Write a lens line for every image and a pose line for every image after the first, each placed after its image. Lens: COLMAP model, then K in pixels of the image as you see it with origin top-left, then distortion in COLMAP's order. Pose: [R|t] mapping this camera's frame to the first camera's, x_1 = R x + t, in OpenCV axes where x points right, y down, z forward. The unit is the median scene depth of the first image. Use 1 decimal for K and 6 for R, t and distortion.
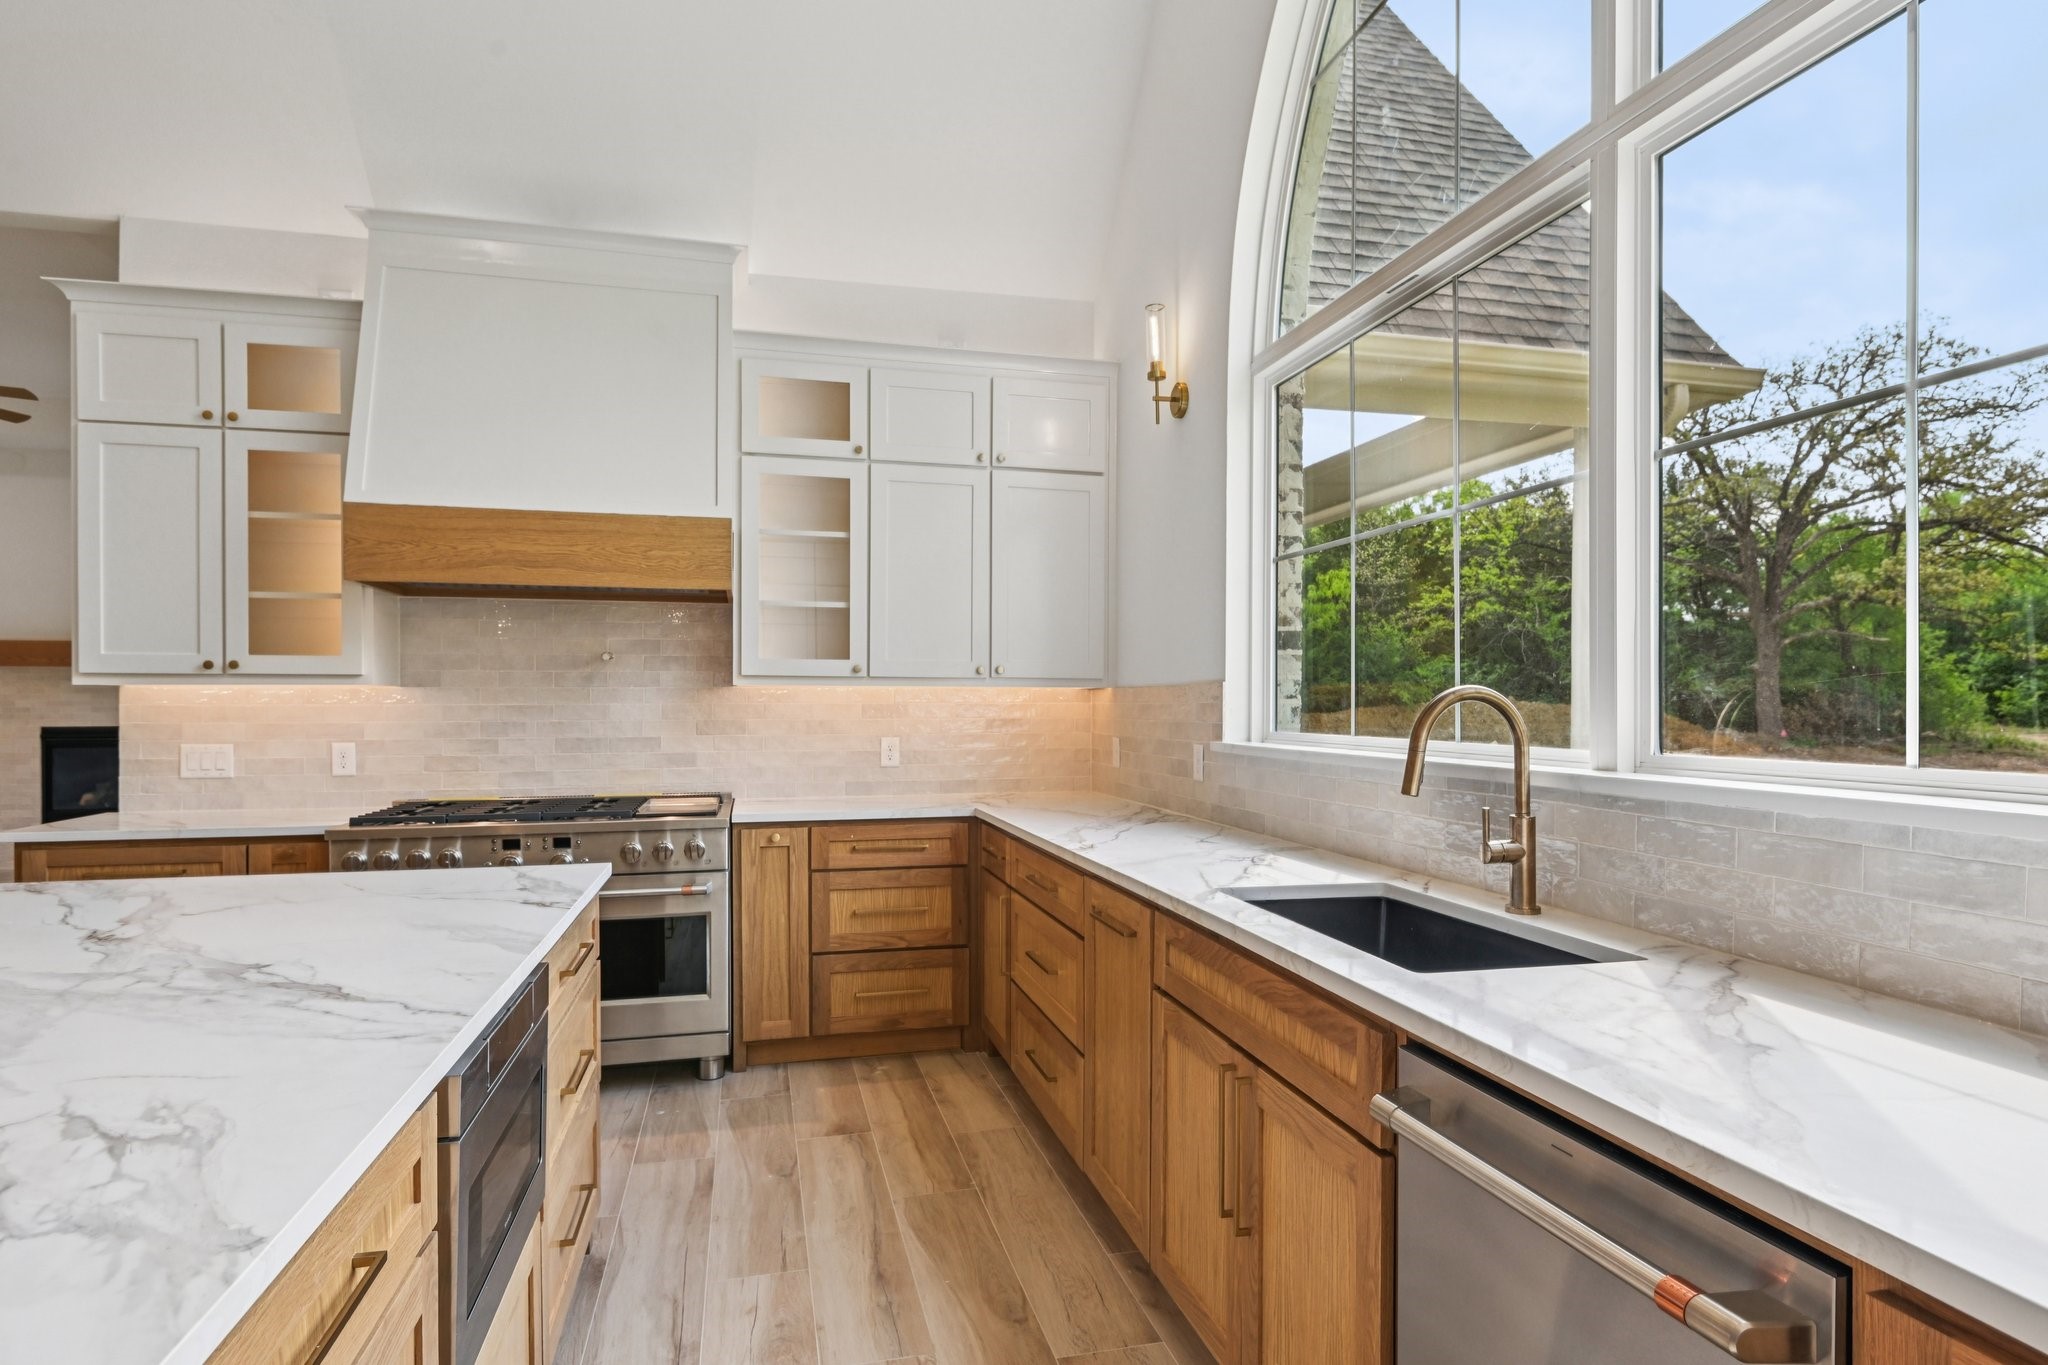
lens RADIAL K [[1080.8, 0, 1030.7], [0, 1080.8, 699.4], [0, 0, 1]] dist [0.000614, -0.000073]
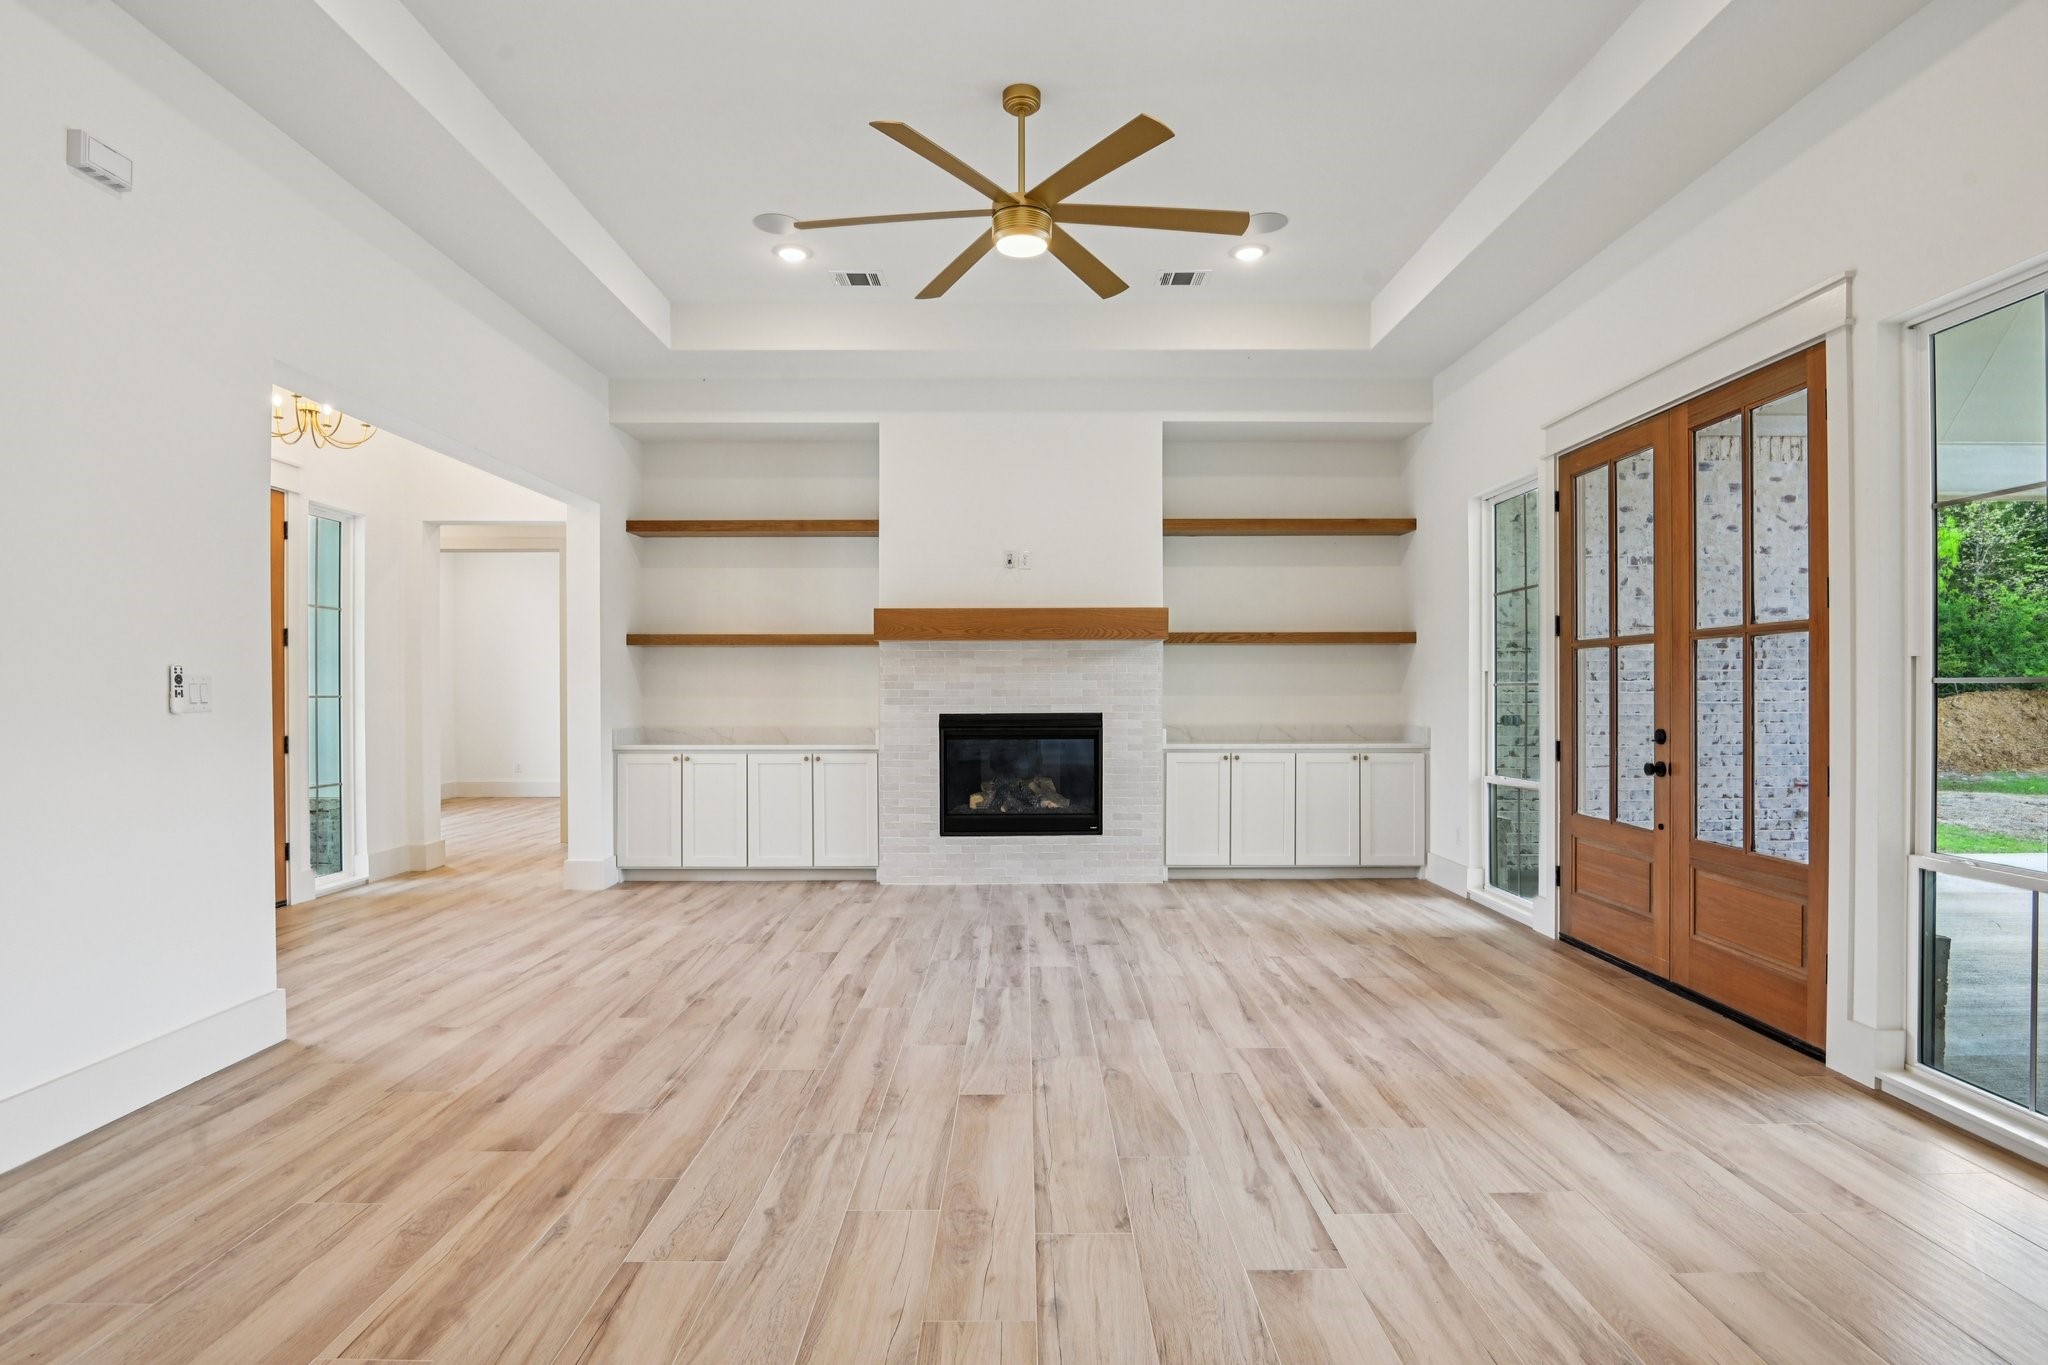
lens RADIAL K [[1064.5, 0, 1026.7], [0, 1064.5, 686.7], [0, 0, 1]] dist [0.001594, -0.000507]
pose [[0.966118, -0.003434, -0.258077, -1.419301], [0.004081, 0.999990, 0.001968, 0.007380], [0.258068, -0.002955, 0.966122, 0.511671]]
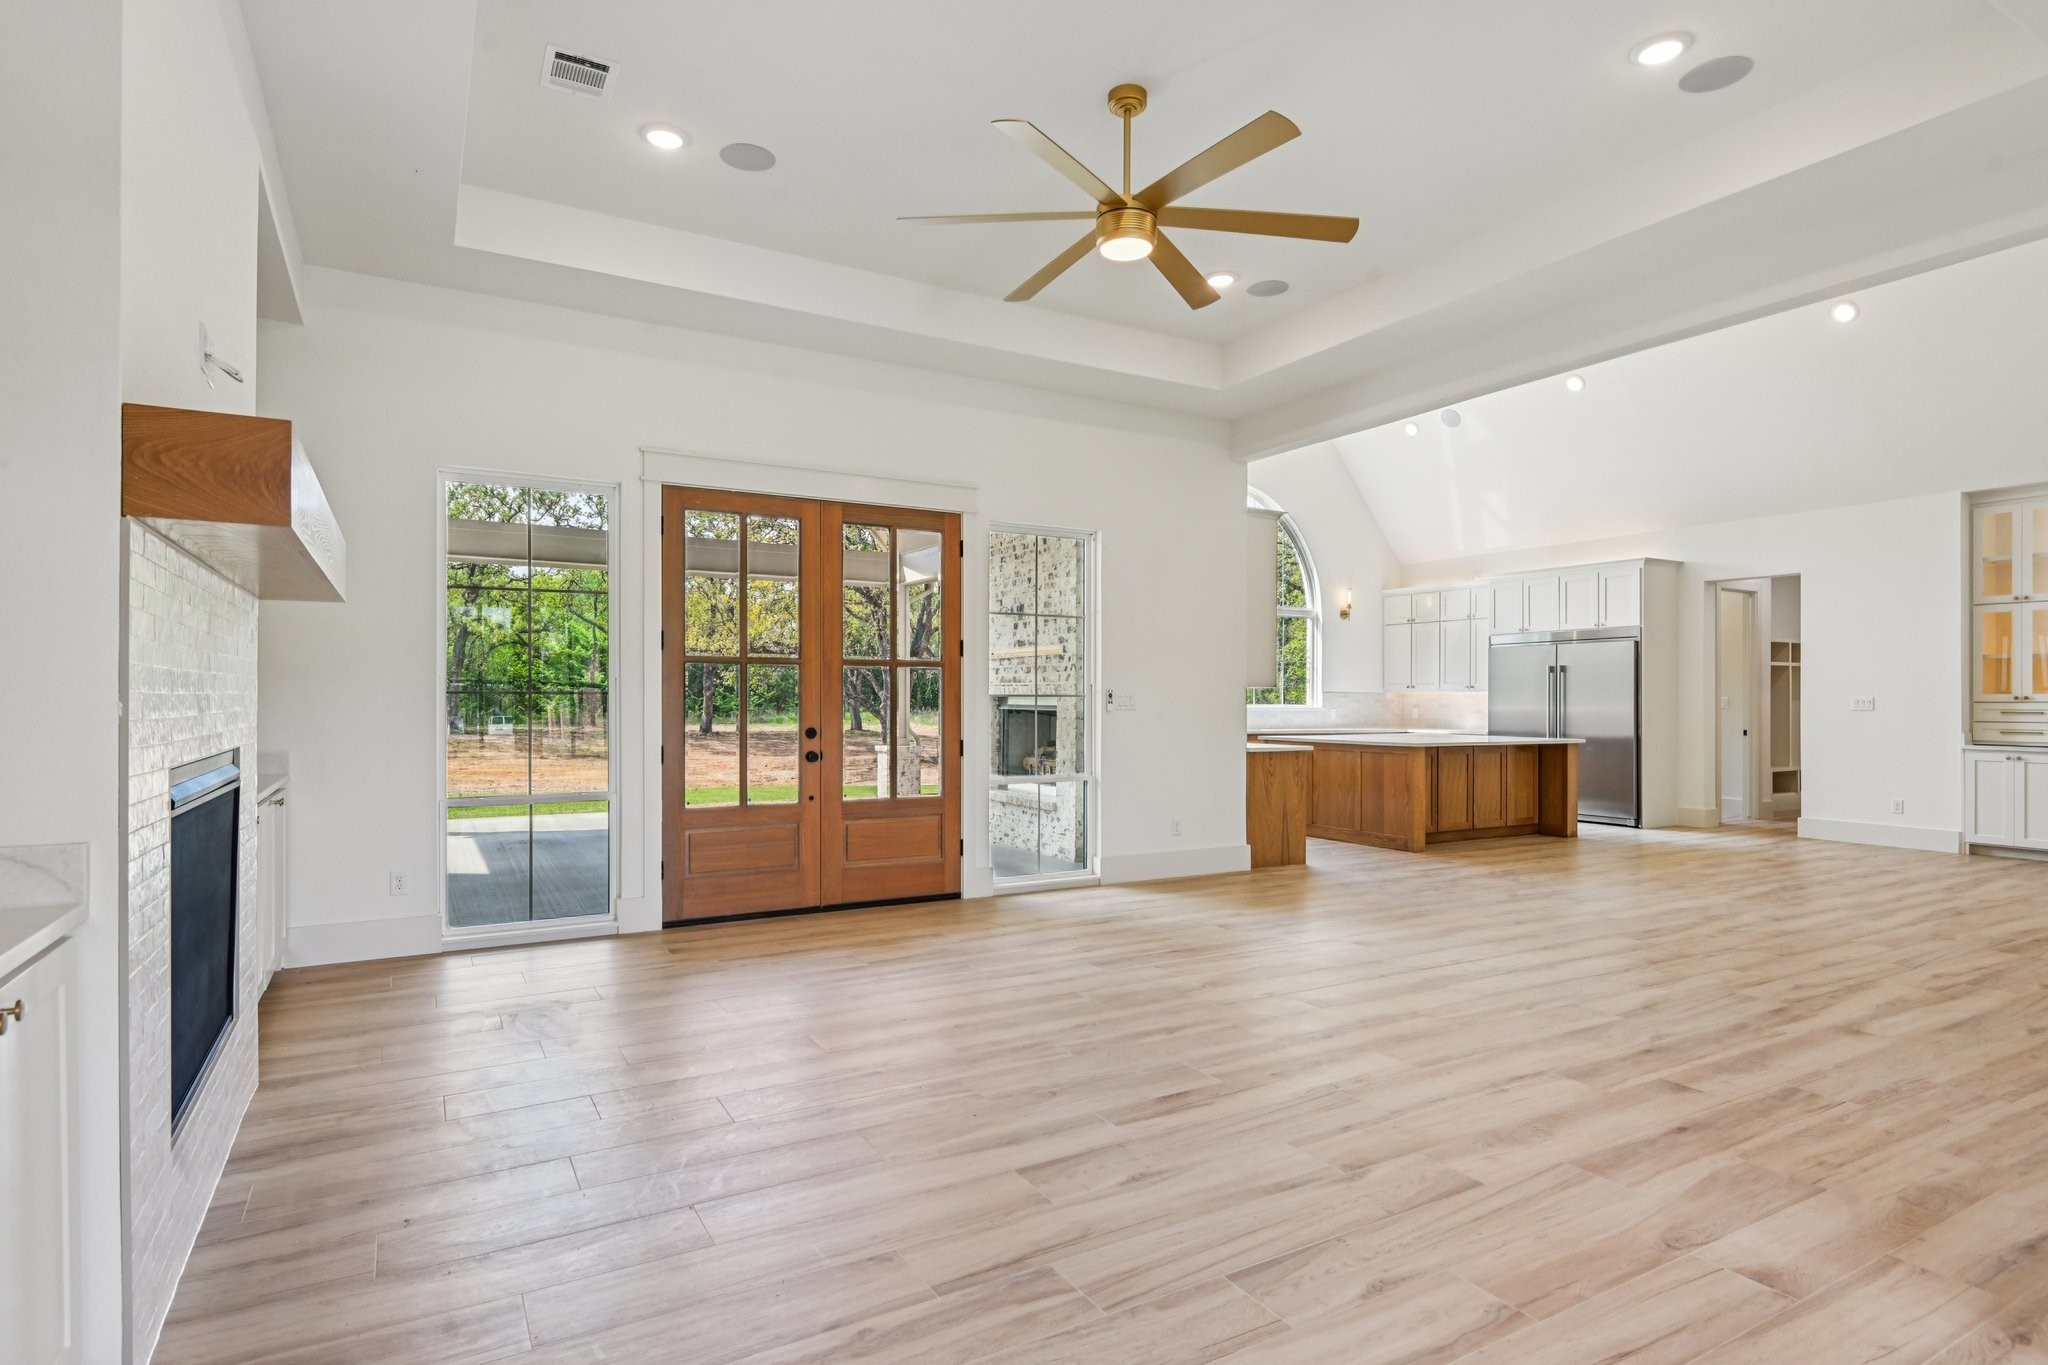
lens RADIAL K [[1080.8, 0, 1030.7], [0, 1080.8, 699.4], [0, 0, 1]] dist [0.000614, -0.000073]
pose [[-0.260420, 0.000463, 0.965495, -2.727084], [-0.005303, 0.999984, -0.001910, 0.017514], [-0.965481, -0.005617, -0.260413, 1.937129]]
